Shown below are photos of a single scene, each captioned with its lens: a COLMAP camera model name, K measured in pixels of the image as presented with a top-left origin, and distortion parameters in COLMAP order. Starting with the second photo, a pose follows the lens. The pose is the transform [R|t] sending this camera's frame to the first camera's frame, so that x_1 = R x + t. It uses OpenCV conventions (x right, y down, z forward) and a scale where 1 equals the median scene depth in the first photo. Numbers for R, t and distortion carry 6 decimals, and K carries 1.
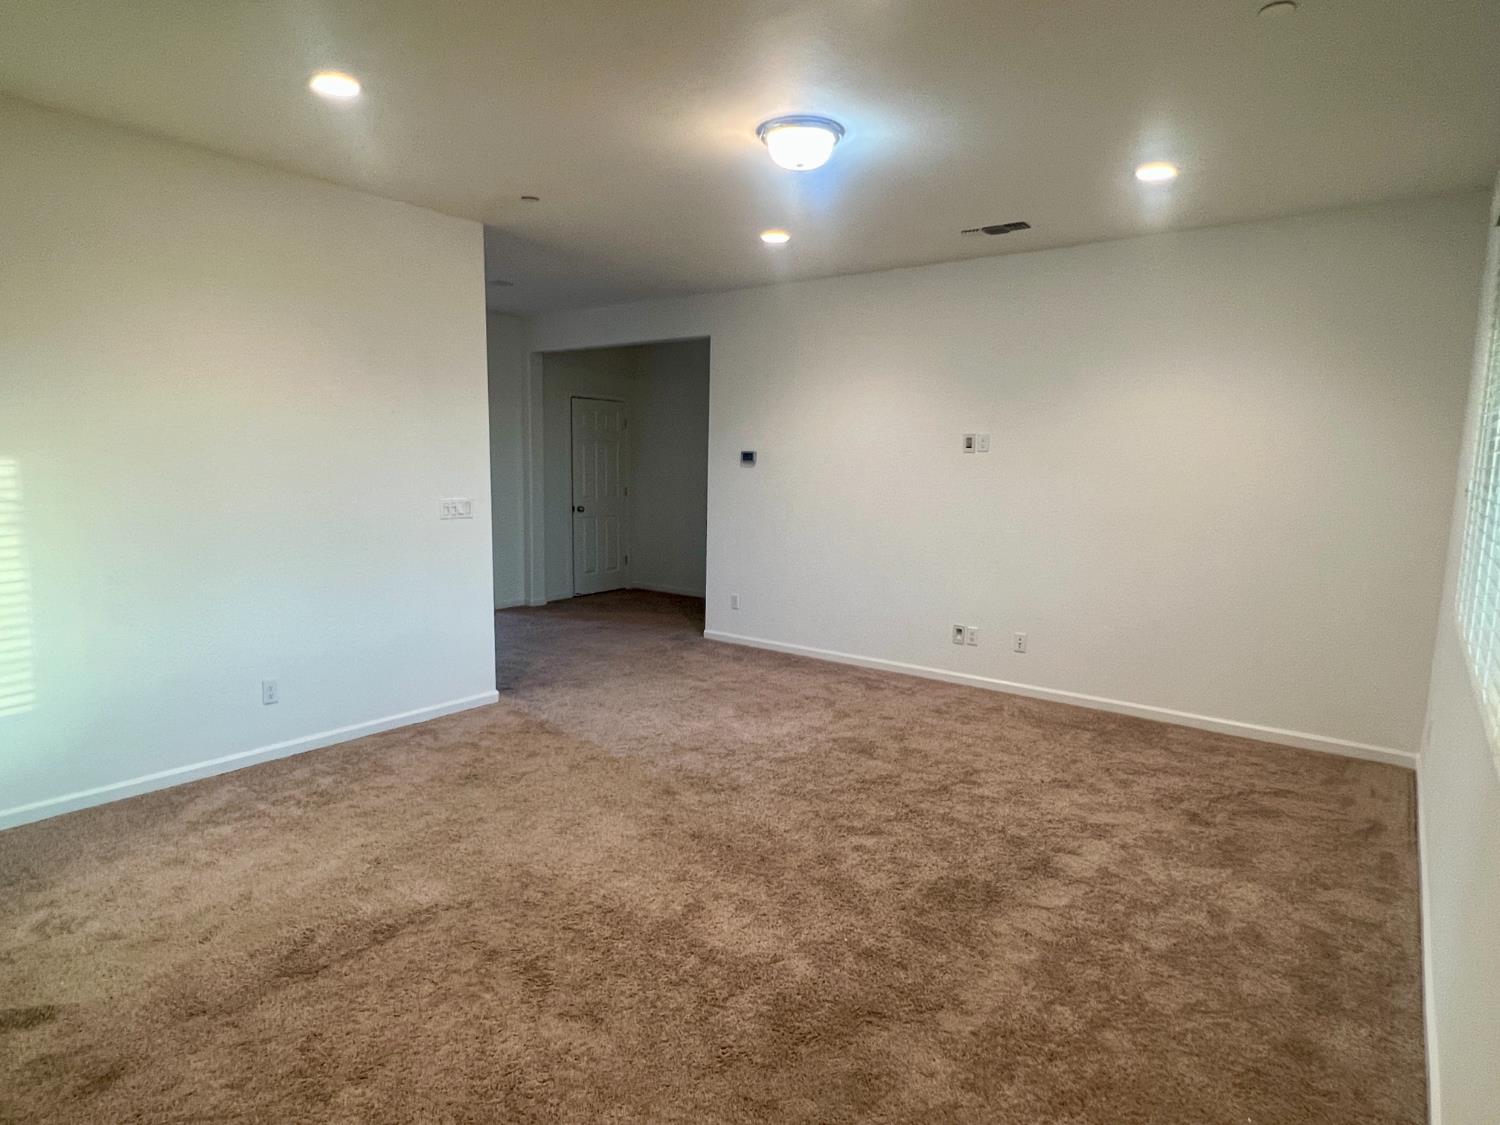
lens RADIAL K [[851.8, 0, 749.6], [0, 851.8, 563.7], [0, 0, 1]] dist [-0.001846, 0.001723]
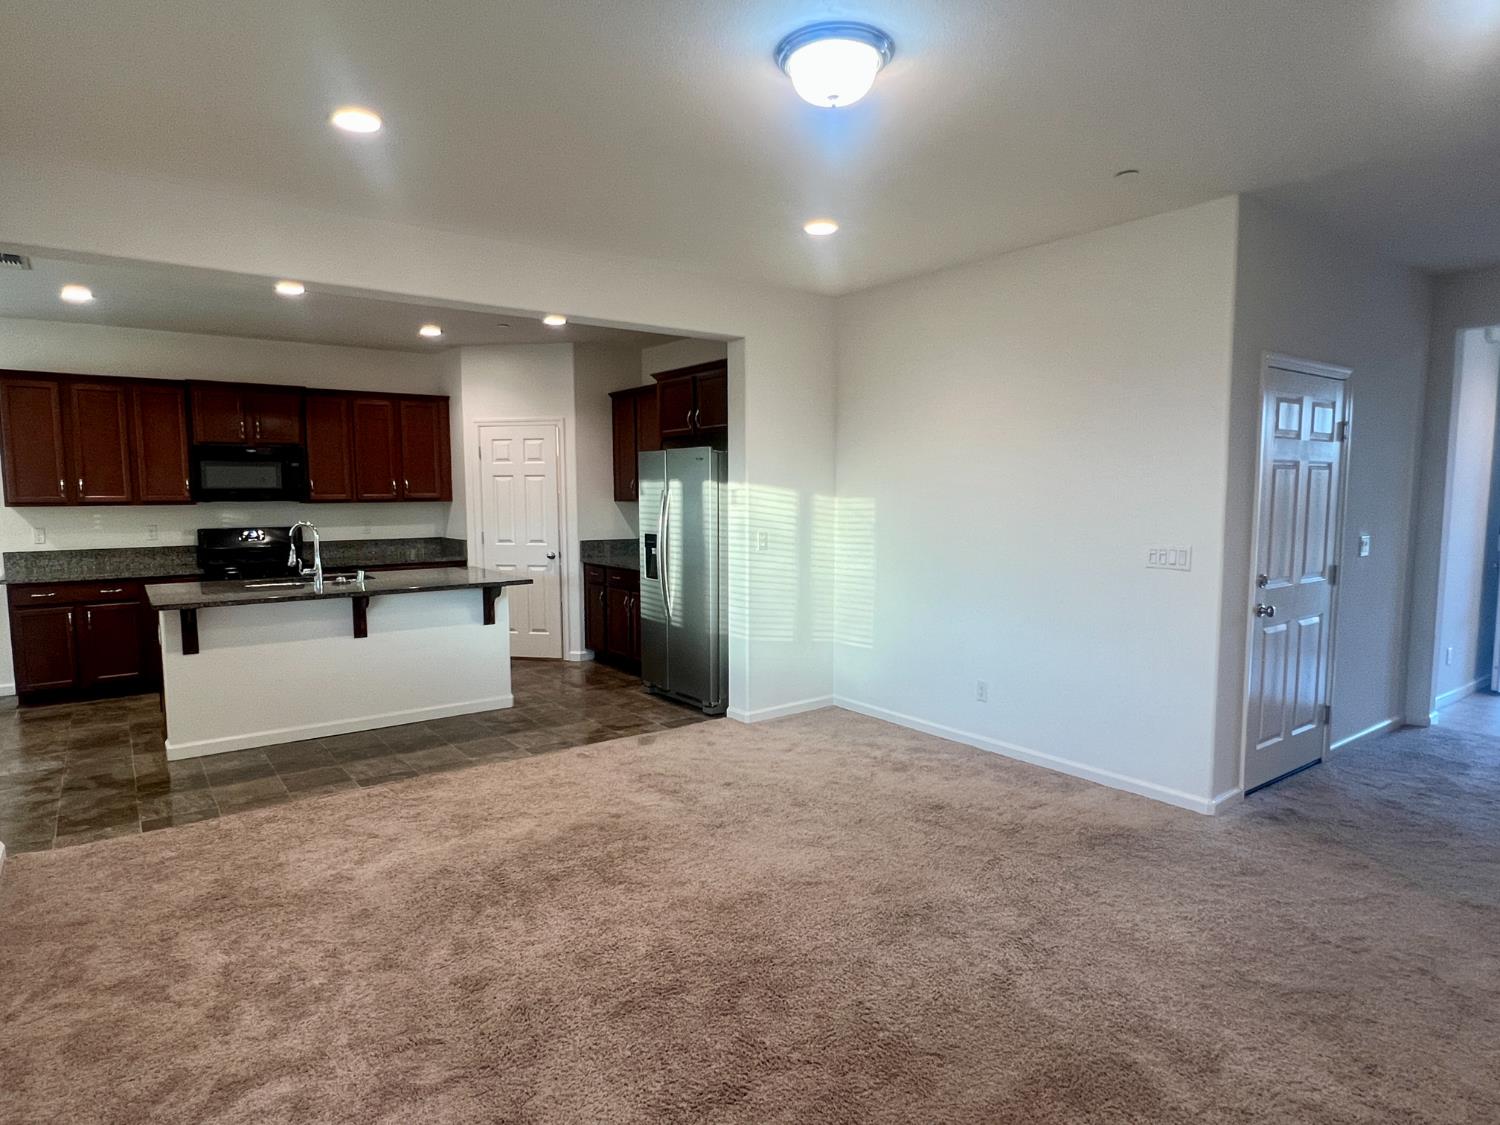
lens RADIAL K [[851.8, 0, 745.8], [0, 851.8, 564.4], [0, 0, 1]] dist [-0.001846, 0.001723]
pose [[-0.276035, 0.066876, -0.958818, 0.670940], [-0.120079, 0.987361, 0.103436, -0.110725], [0.953617, 0.143686, -0.264516, 0.972130]]
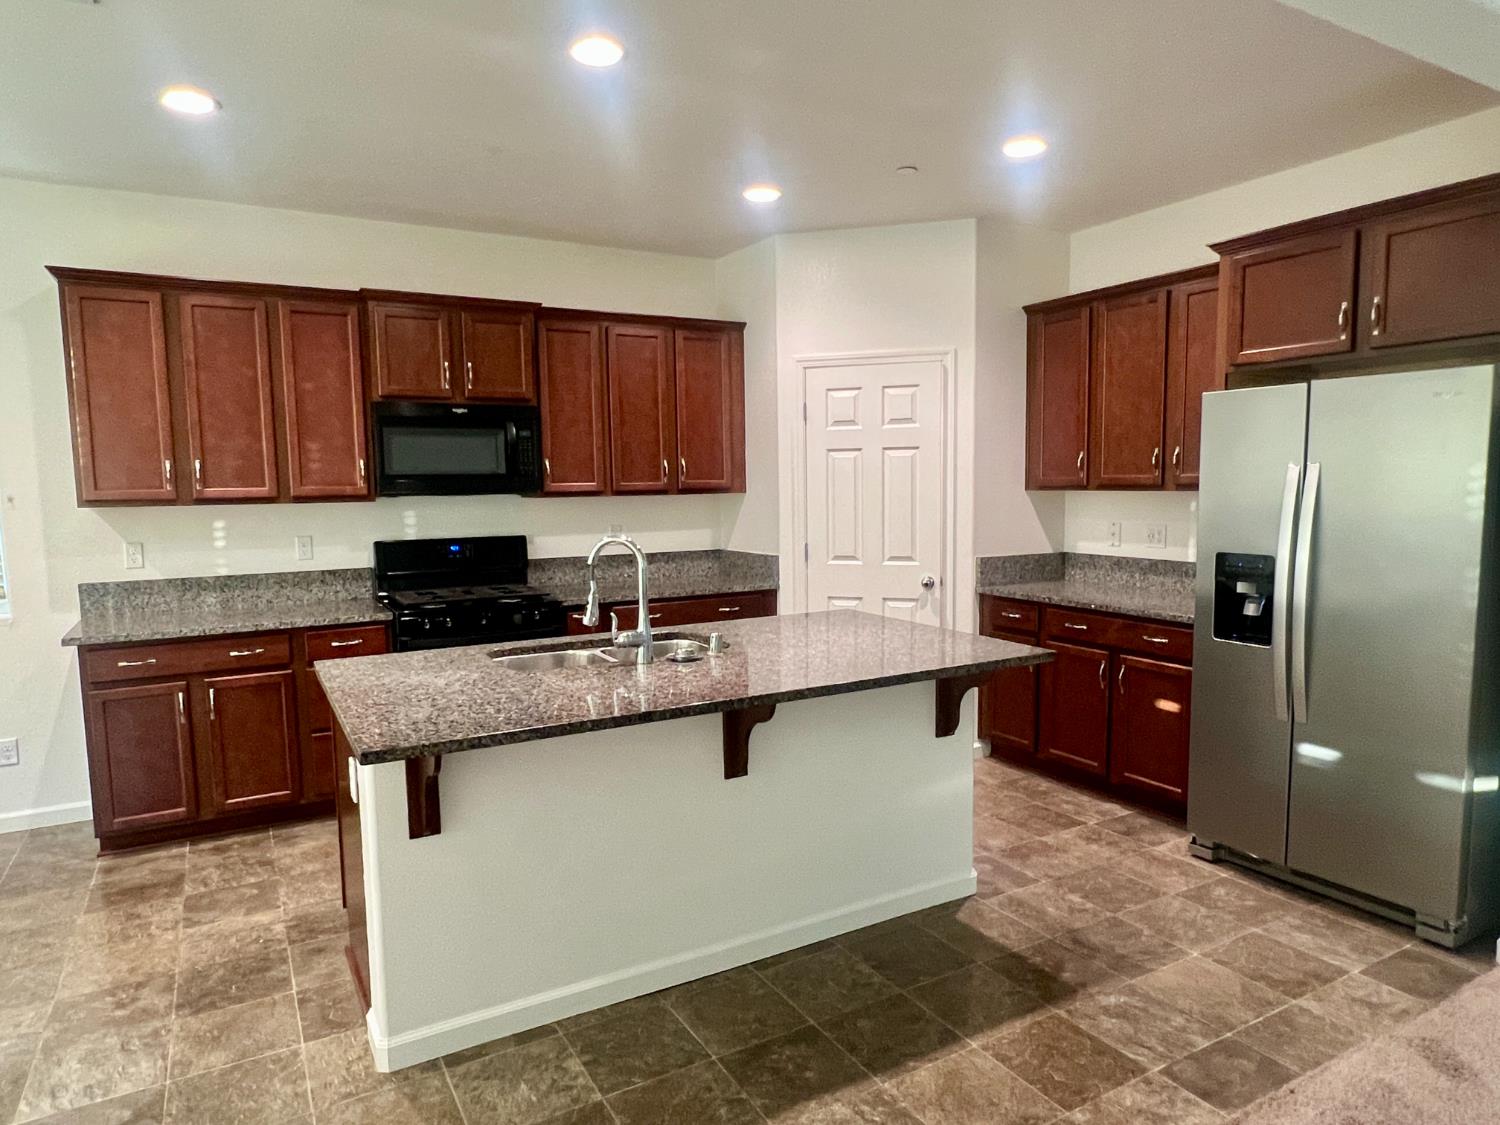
lens RADIAL K [[923.8, 0, 752.3], [0, 923.8, 567.3], [0, 0, 1]] dist [0.002481, -0.001987]
pose [[-0.390969, 0.073912, -0.917431, 0.208041], [-0.107133, 0.986341, 0.125119, -0.034592], [0.914147, 0.147205, -0.377711, 0.339382]]
